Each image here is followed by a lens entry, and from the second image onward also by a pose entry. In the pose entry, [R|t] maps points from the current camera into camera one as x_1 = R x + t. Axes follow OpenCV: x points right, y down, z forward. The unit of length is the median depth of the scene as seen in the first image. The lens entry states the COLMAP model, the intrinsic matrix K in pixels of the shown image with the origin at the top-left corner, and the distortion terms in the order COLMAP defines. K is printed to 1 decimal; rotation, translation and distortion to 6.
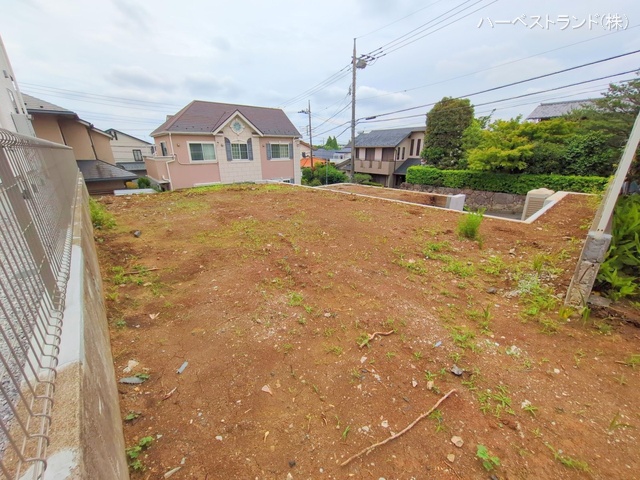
lens RADIAL K [[254.8, 0, 322.4], [0, 254.8, 239.1], [0, 0, 1]] dist [0.000388, 0.000285]
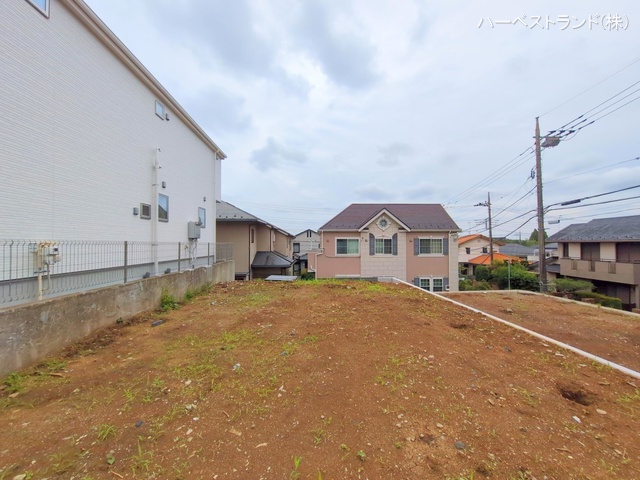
lens RADIAL K [[254.8, 0, 322.4], [0, 254.8, 239.1], [0, 0, 1]] dist [0.000388, 0.000285]
pose [[0.779170, -0.009570, -0.626739, 0.096578], [-0.211056, 0.937492, -0.276702, -0.043961], [0.590211, 0.347876, 0.728446, 0.124038]]
